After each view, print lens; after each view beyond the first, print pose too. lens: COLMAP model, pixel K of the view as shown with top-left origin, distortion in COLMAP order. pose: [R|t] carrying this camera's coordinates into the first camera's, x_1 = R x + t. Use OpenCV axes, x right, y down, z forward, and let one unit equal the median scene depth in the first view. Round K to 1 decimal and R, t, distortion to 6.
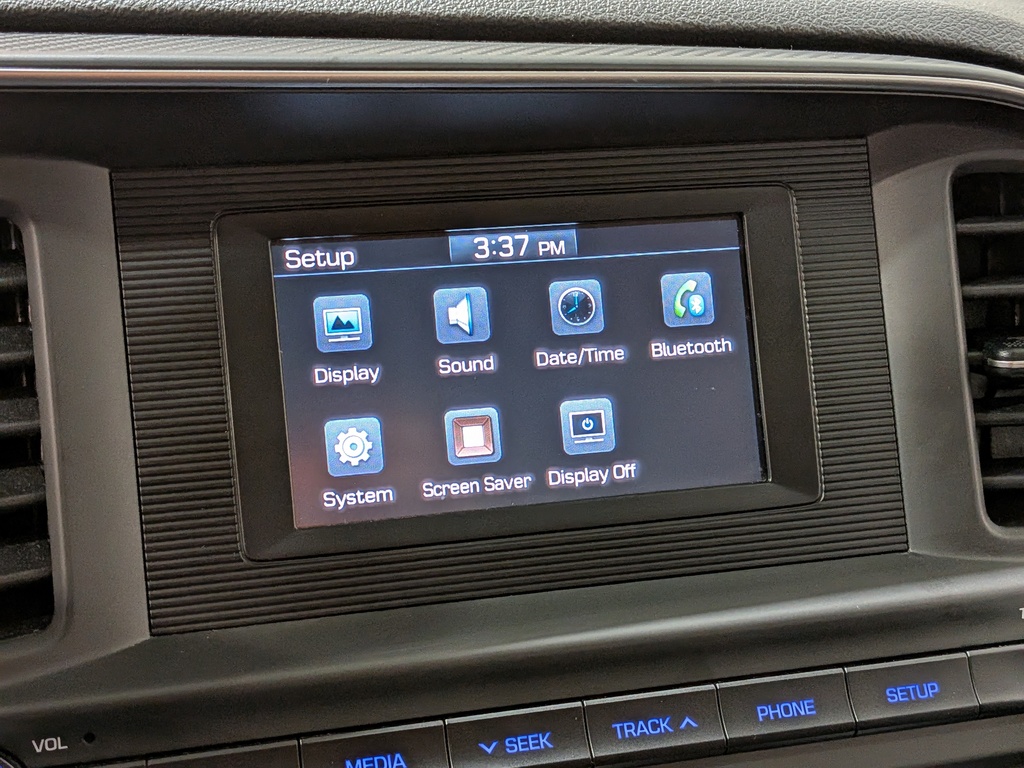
lens RADIAL K [[1500.5, 0, 511.2], [0, 1500.5, 426.3], [0, 0, 1]] dist [0.095853, -0.092580]
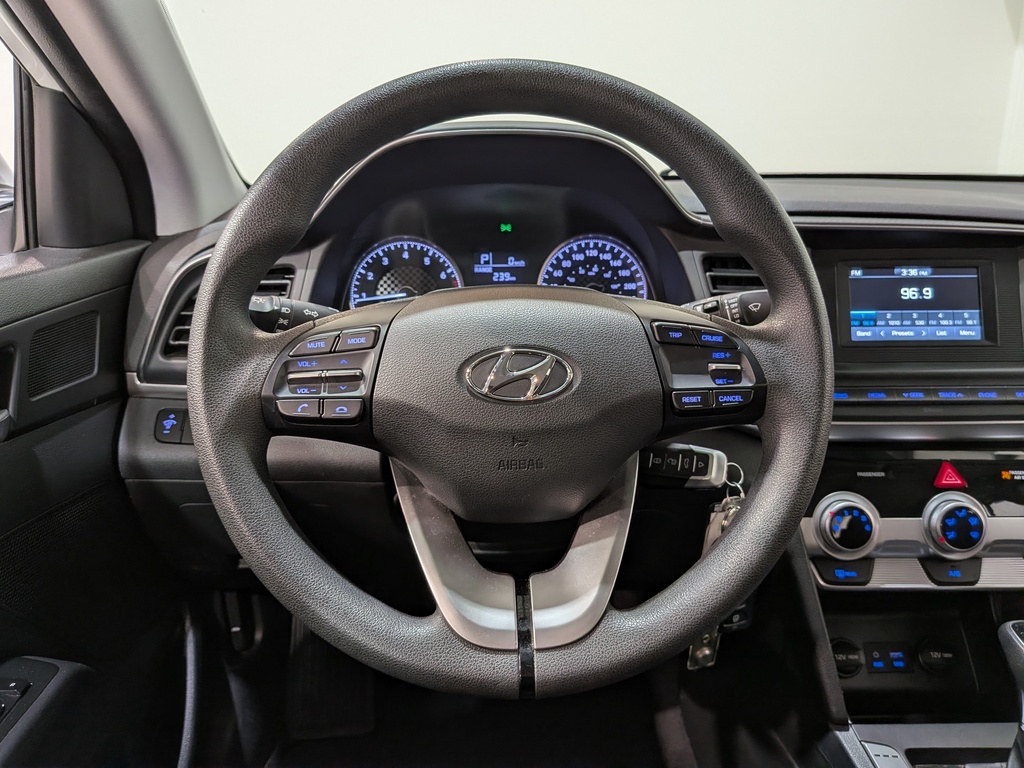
lens RADIAL K [[744.5, 0, 522.0], [0, 744.5, 371.2], [0, 0, 1]] dist [0.078392, -0.165825]
pose [[0.956777, 0.066336, -0.283154, -0.387700], [-0.078561, 0.996395, -0.032025, 0.265500], [0.280009, 0.052886, 0.958539, -1.070819]]
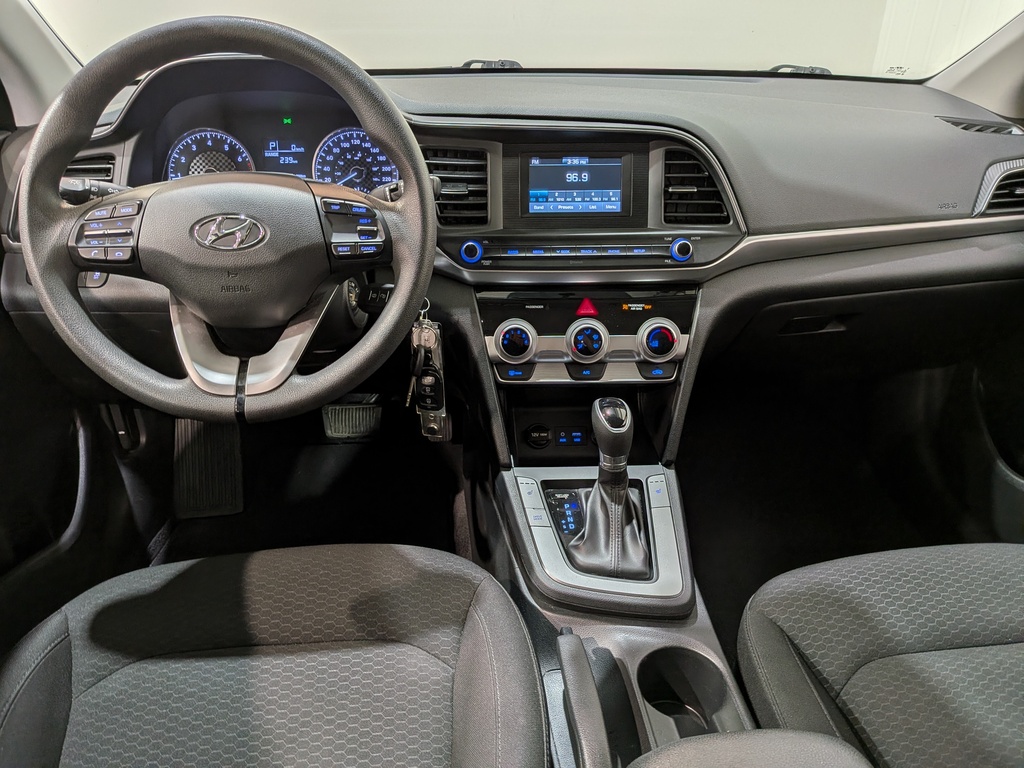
lens RADIAL K [[739.8, 0, 512.2], [0, 739.8, 399.0], [0, 0, 1]] dist [0.089118, -0.172336]
pose [[0.969886, 0.113715, -0.215384, 0.443757], [-0.077763, 0.982611, 0.168610, 0.274089], [0.230812, -0.146783, 0.961863, -1.678724]]
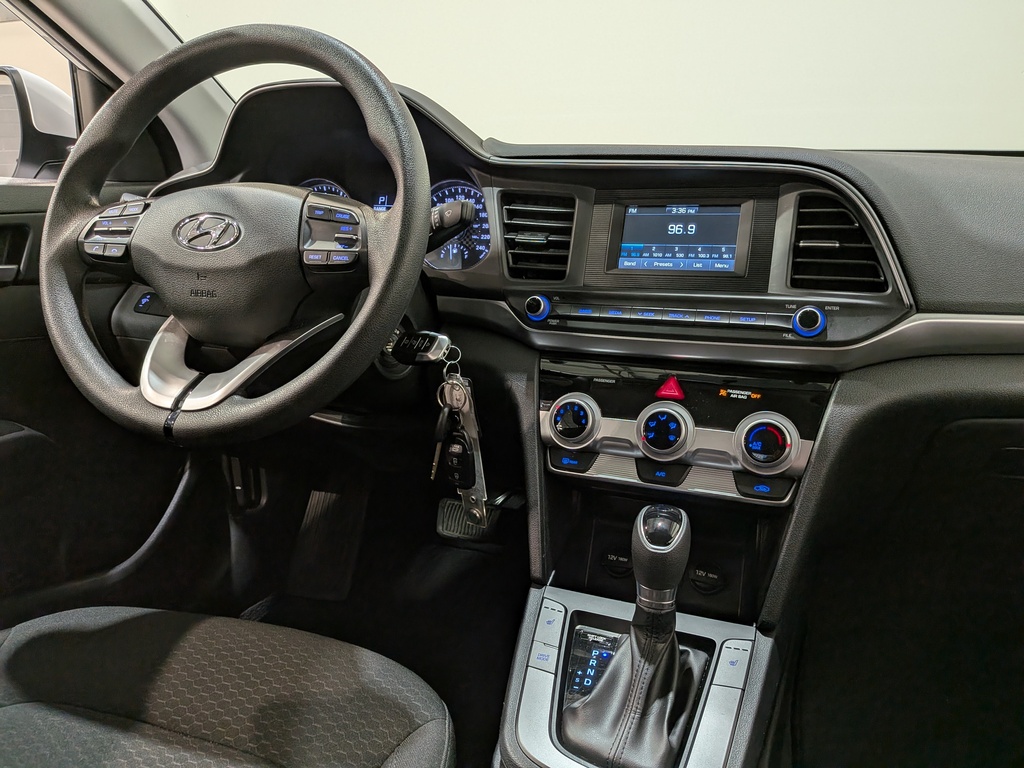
lens RADIAL K [[738.1, 0, 529.2], [0, 738.1, 392.5], [0, 0, 1]] dist [0.076028, -0.137034]
pose [[0.795002, 0.154204, -0.586680, 0.957834], [-0.190134, 0.981758, 0.000400, 0.459293], [0.576039, 0.111230, 0.809819, -0.866301]]
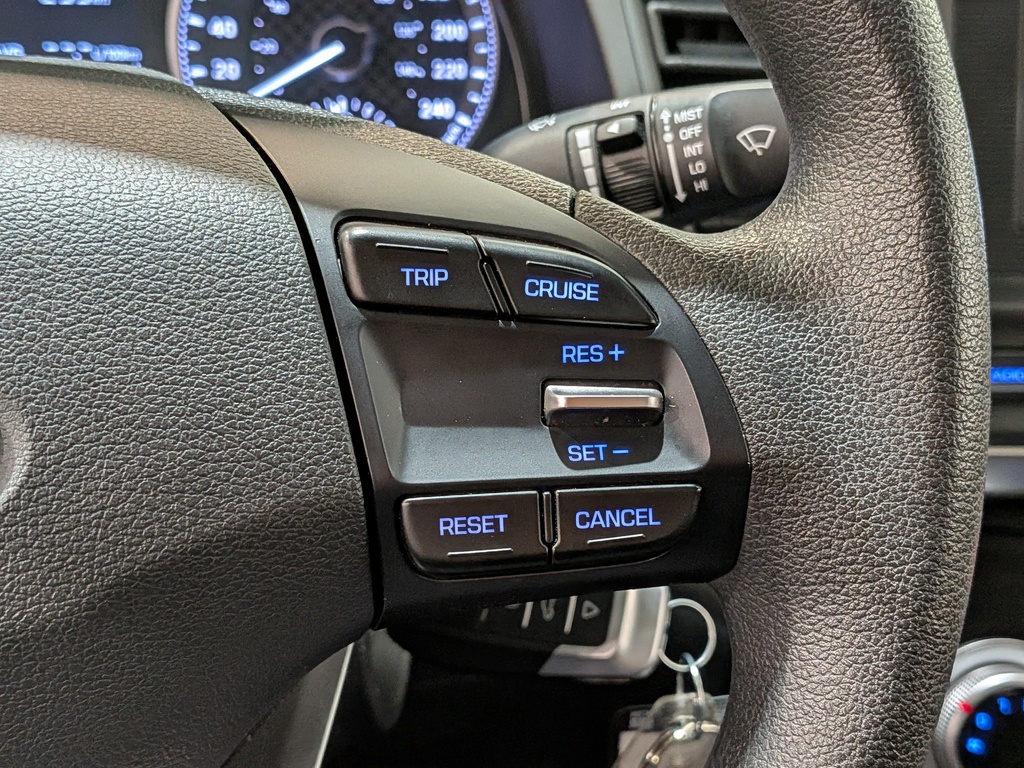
lens RADIAL K [[1500.5, 0, 511.2], [0, 1500.5, 426.3], [0, 0, 1]] dist [0.095853, -0.092580]
pose [[0.975817, 0.112474, -0.187434, -0.329552], [-0.088637, 0.987405, 0.131056, 0.118841], [0.199813, -0.111273, 0.973495, -0.451654]]
